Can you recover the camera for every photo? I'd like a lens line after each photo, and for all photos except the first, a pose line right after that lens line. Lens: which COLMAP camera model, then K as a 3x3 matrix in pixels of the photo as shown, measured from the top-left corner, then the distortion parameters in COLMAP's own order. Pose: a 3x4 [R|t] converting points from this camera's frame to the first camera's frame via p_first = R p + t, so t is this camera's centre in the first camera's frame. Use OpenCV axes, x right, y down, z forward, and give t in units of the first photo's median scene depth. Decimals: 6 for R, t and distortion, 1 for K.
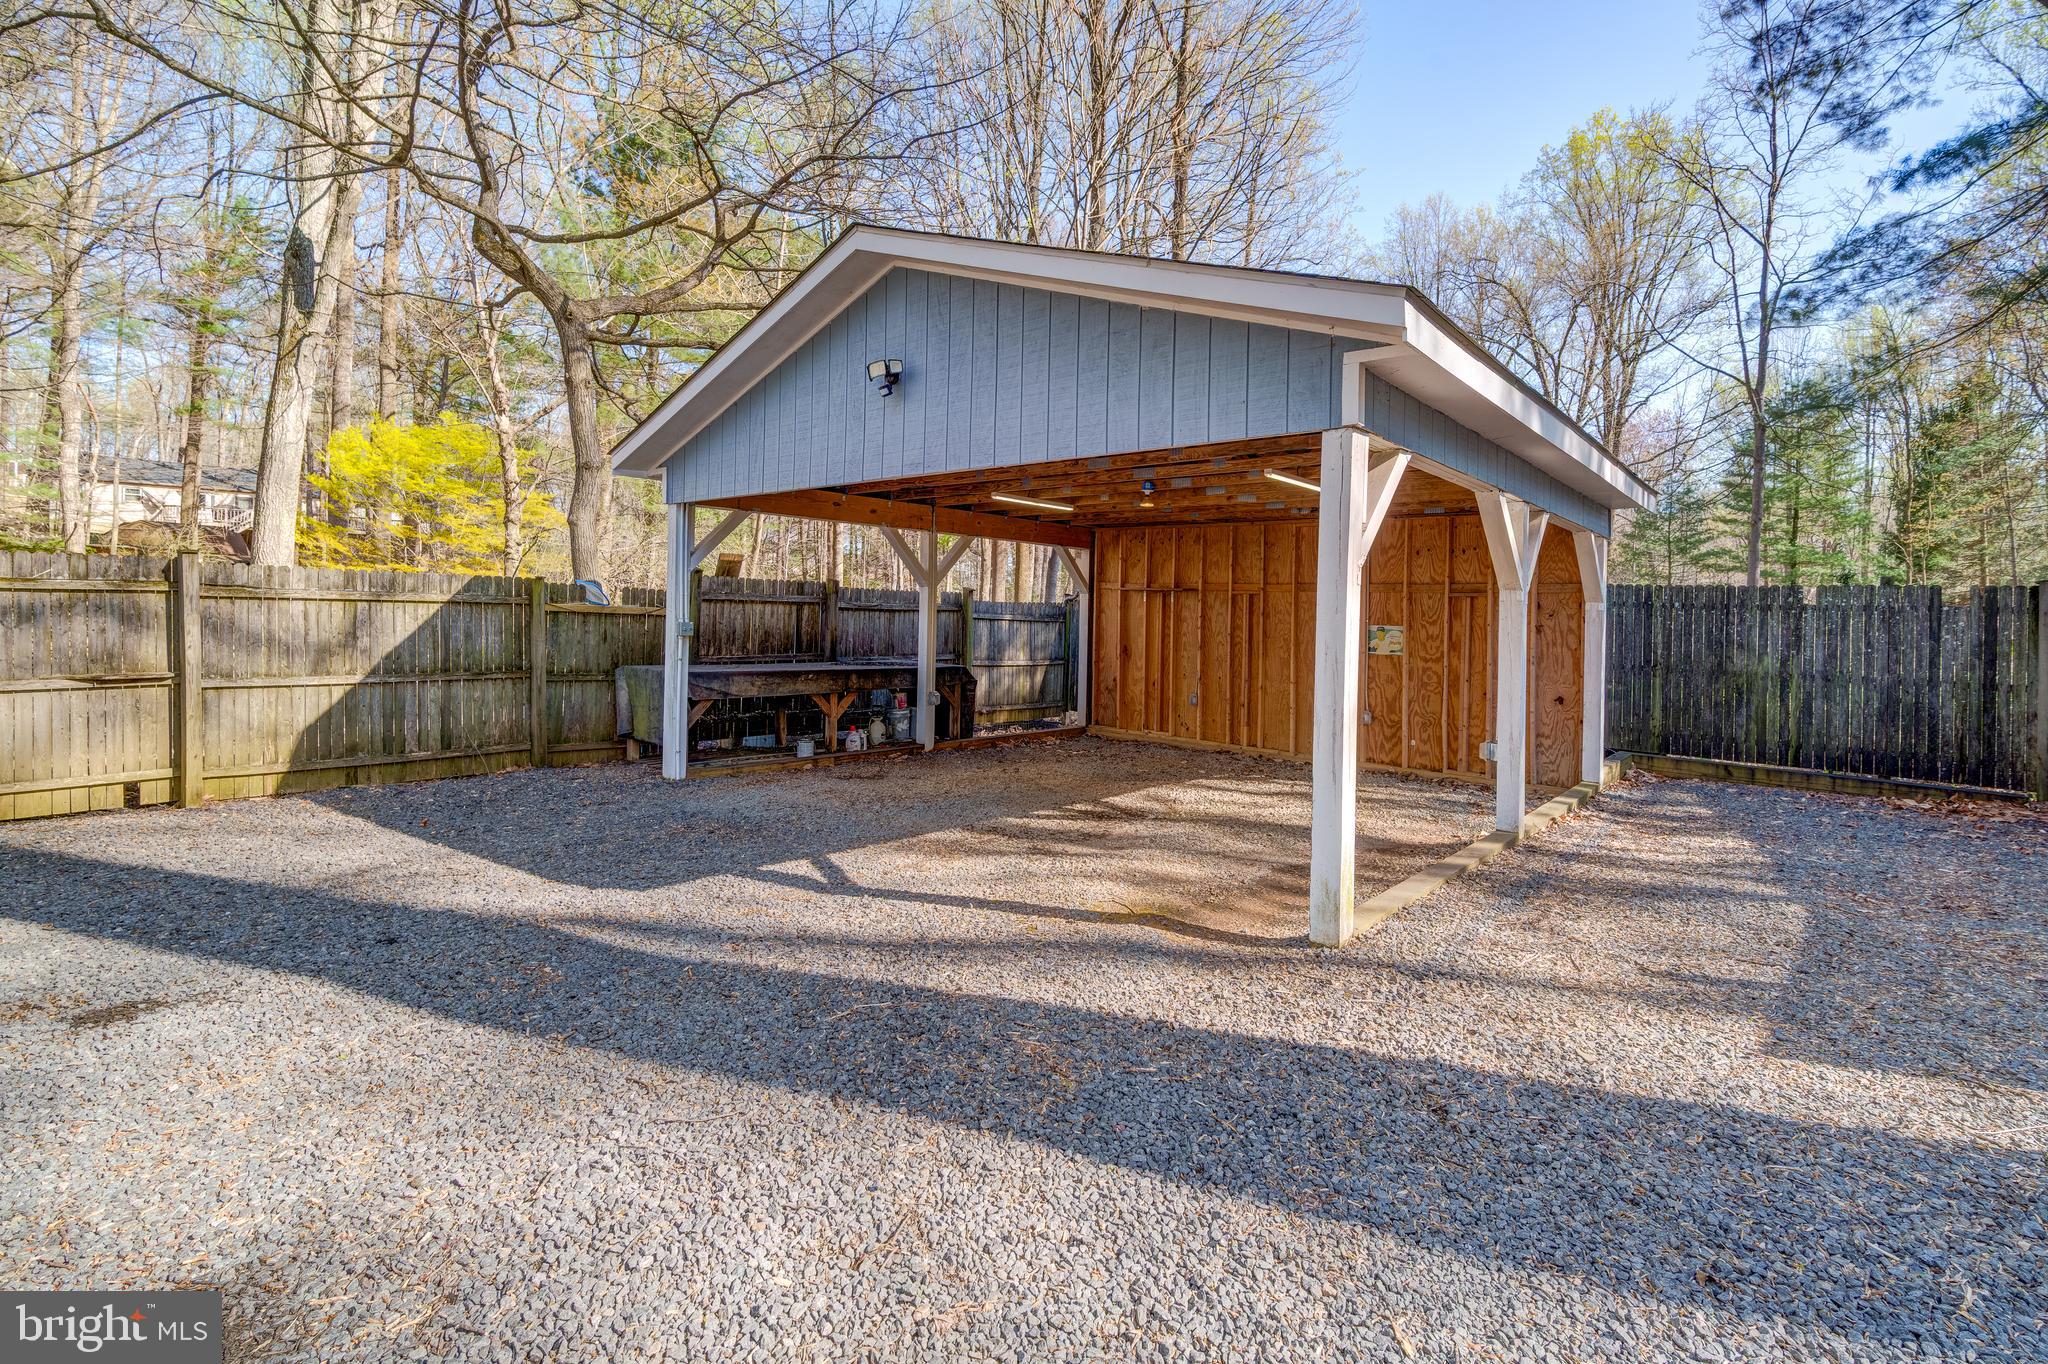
lens RADIAL K [[870.4, 0, 1012.2], [0, 870.4, 617.7], [0, 0, 1]] dist [0.002360, 0.000323]
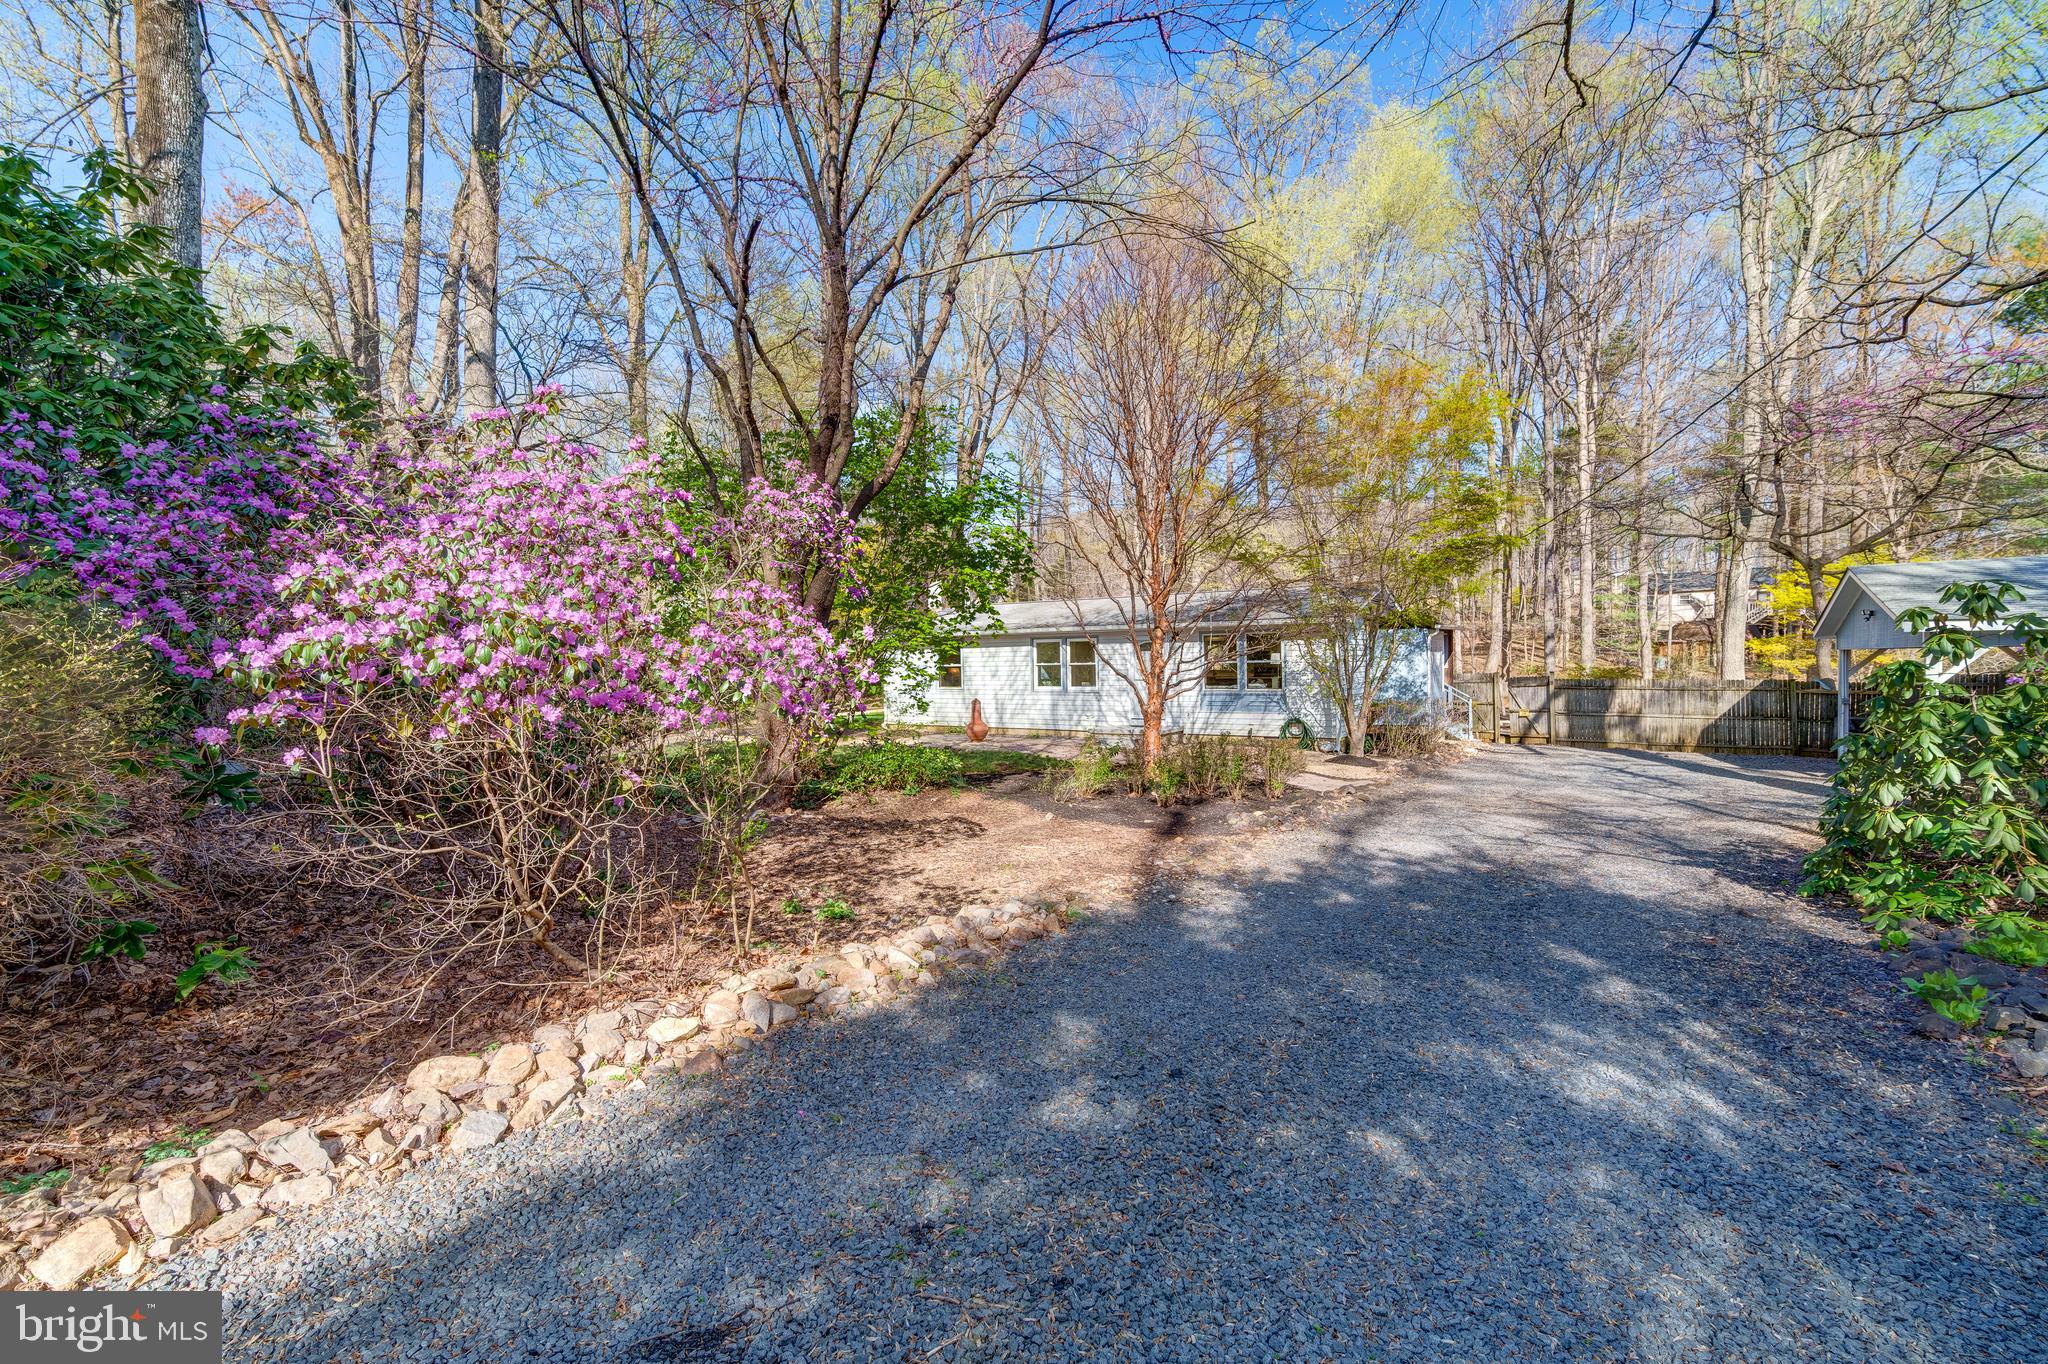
lens RADIAL K [[905.2, 0, 971.8], [0, 905.2, 675.5], [0, 0, 1]] dist [0.004044, 0.000358]
pose [[0.101987, -0.015342, -0.994667, 1.740495], [0.009583, 0.999850, -0.014439, -0.041732], [0.994740, -0.008060, 0.102118, -1.548629]]
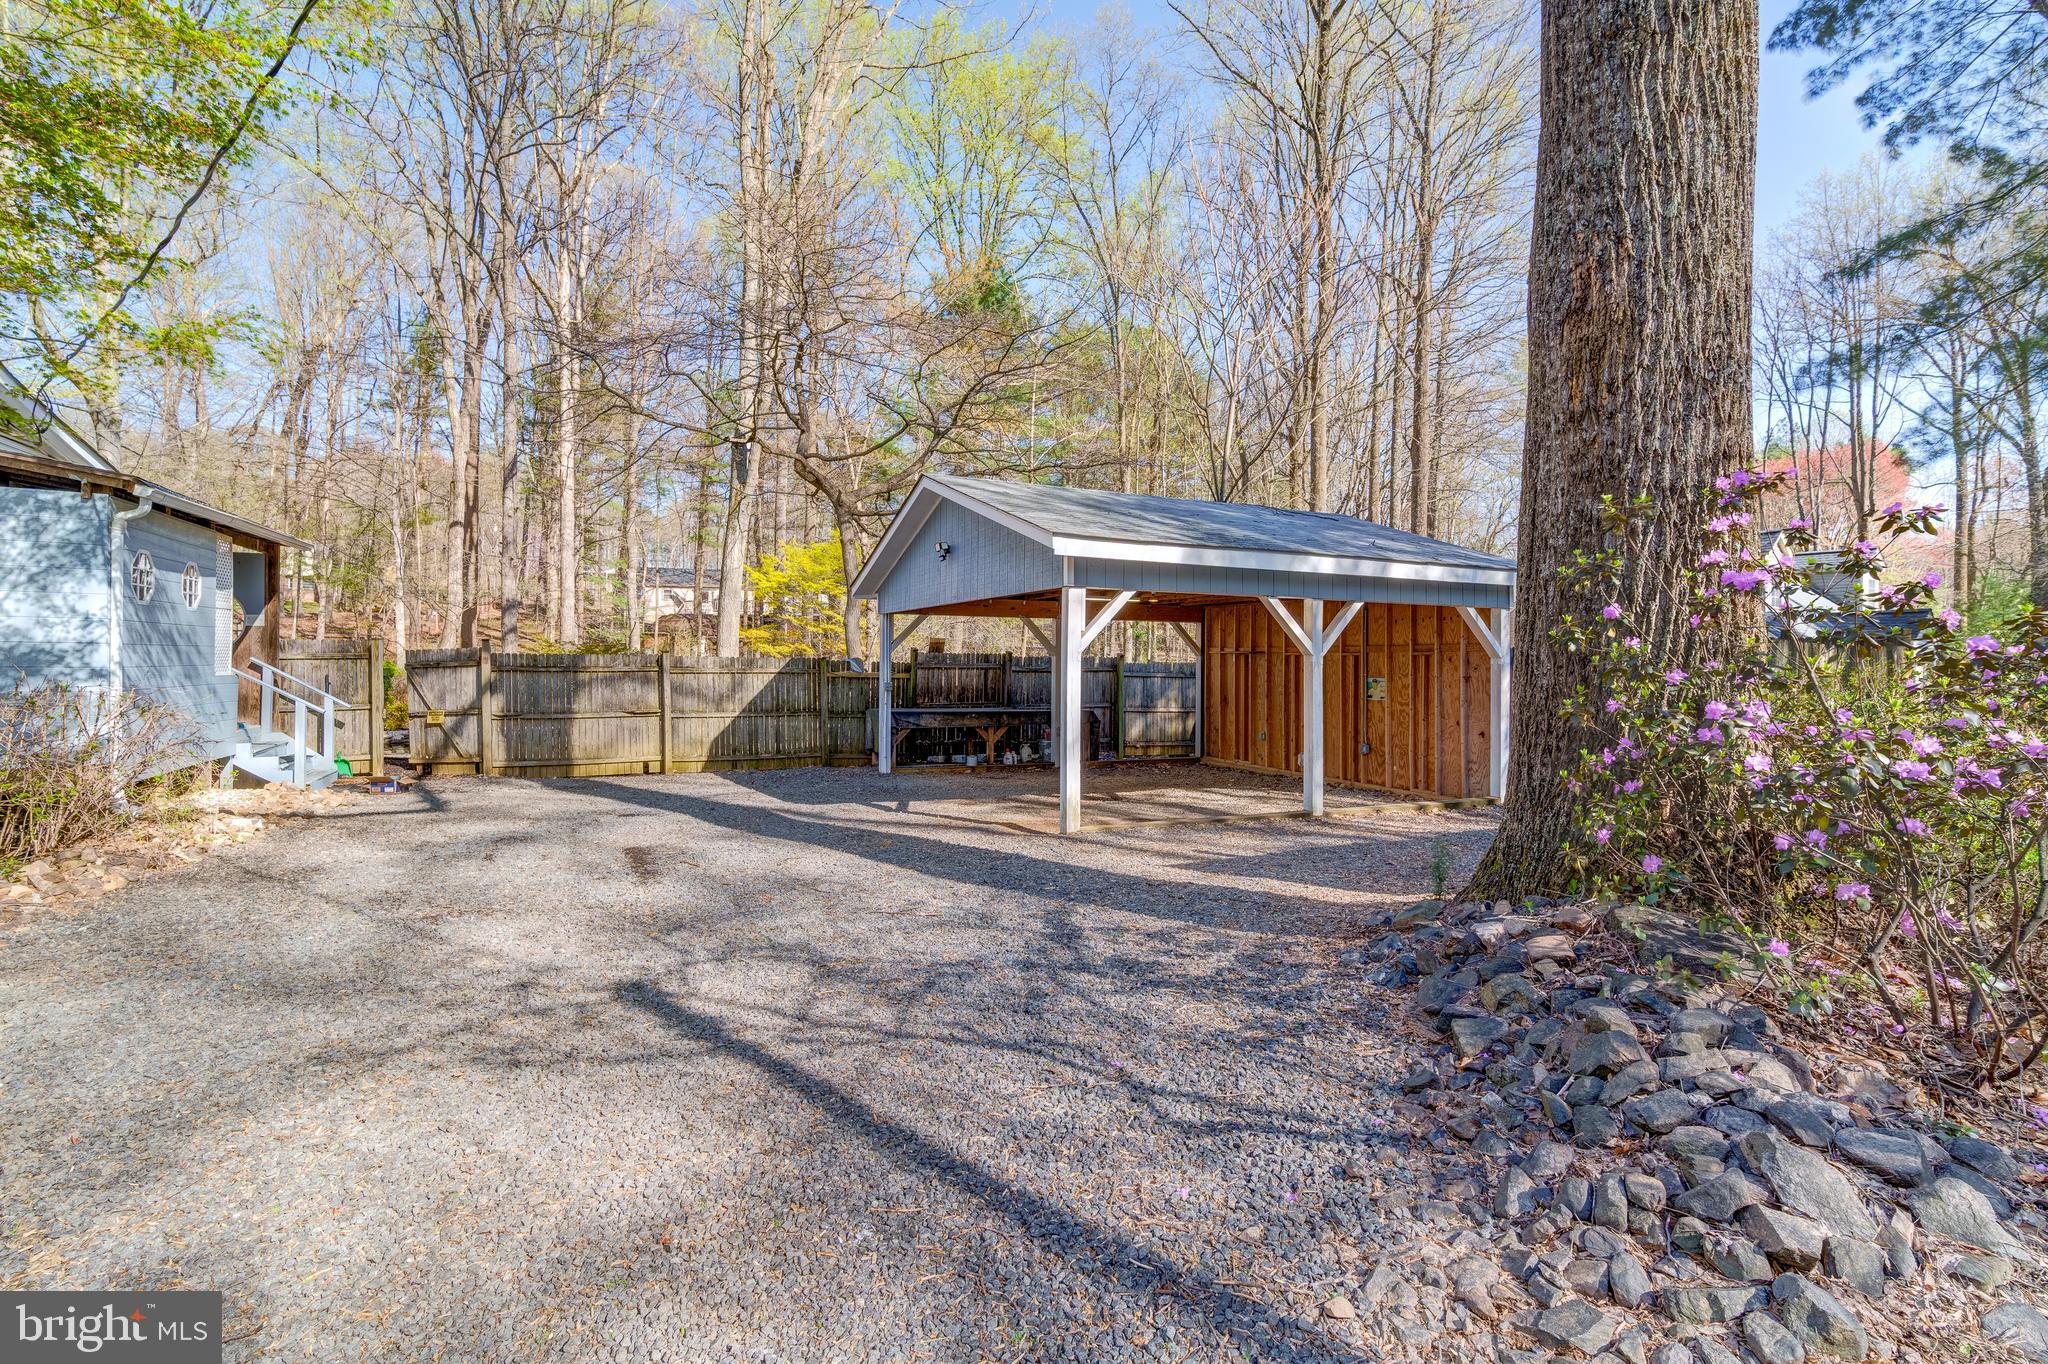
lens RADIAL K [[901.3, 0, 1041.0], [0, 901.3, 654.5], [0, 0, 1]] dist [0.000650, 0.000020]
pose [[0.919857, -0.023153, -0.391571, 0.547967], [0.014575, 0.999585, -0.024864, -0.000251], [0.391984, 0.017164, 0.919812, -0.476117]]
